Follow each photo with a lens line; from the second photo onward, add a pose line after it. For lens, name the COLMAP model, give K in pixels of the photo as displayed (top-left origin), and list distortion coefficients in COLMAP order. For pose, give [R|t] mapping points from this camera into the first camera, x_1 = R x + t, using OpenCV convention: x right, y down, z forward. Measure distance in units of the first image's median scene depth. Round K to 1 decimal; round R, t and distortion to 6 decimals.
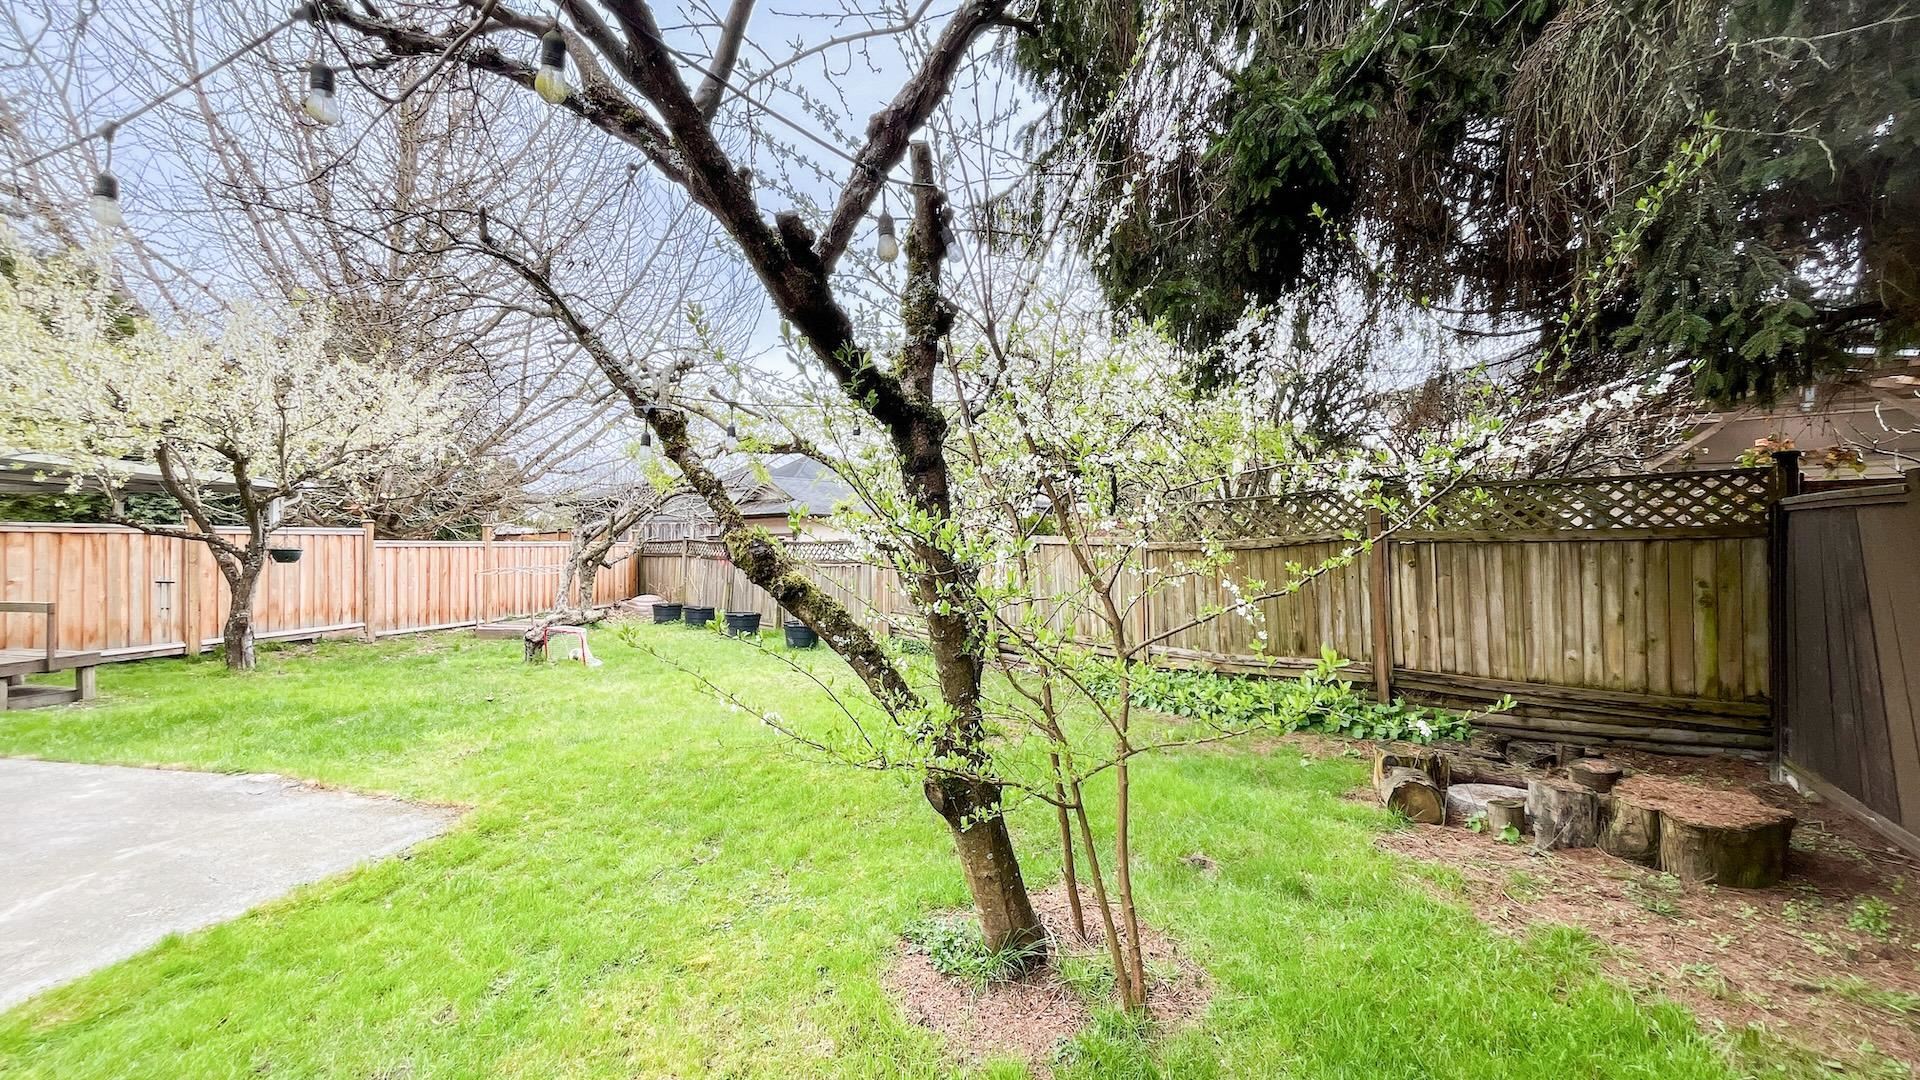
lens RADIAL K [[796.7, 0, 962.6], [0, 796.7, 539.3], [0, 0, 1]] dist [0.001014, -0.000011]
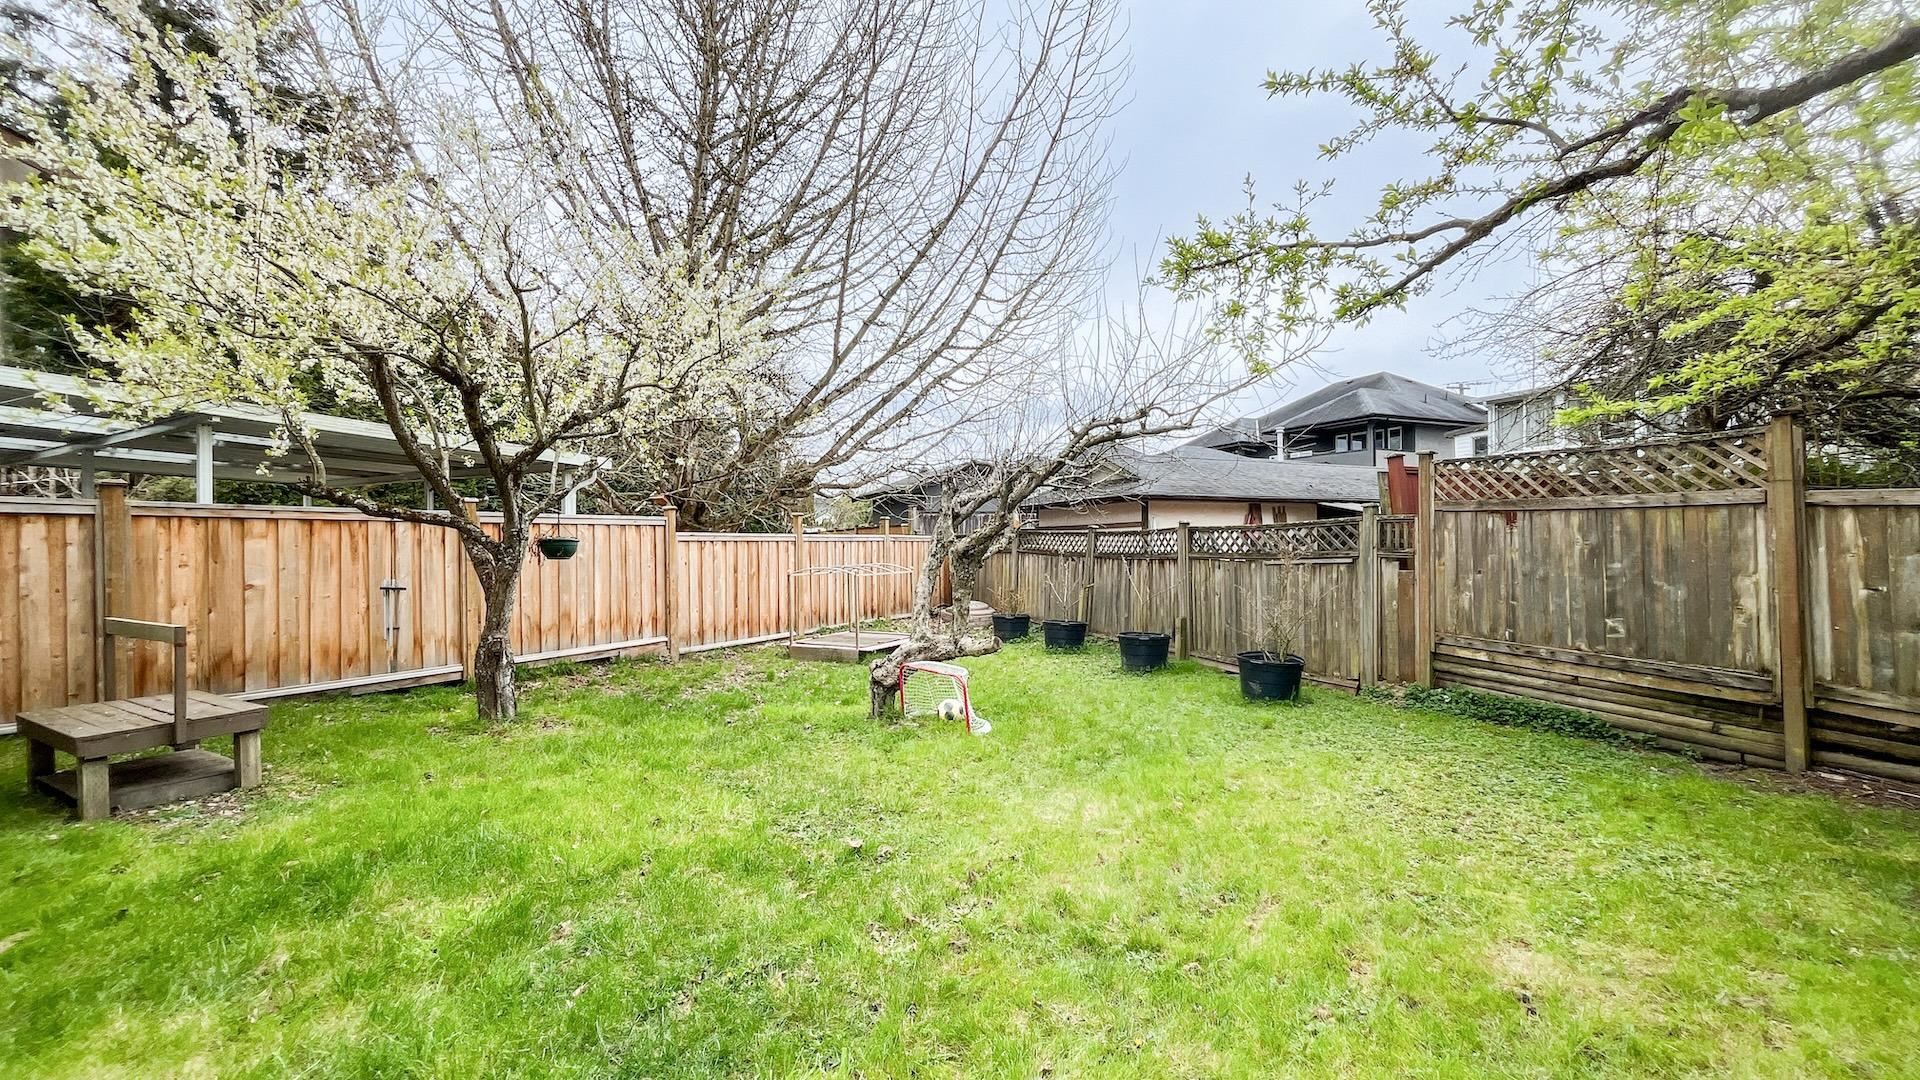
lens RADIAL K [[796.7, 0, 958.6], [0, 796.7, 542.1], [0, 0, 1]] dist [0.001014, -0.000011]
pose [[0.950364, -0.010988, -0.310945, -0.239619], [0.012409, 0.999920, 0.002591, 0.013430], [0.310892, -0.006321, 0.950424, 0.355166]]
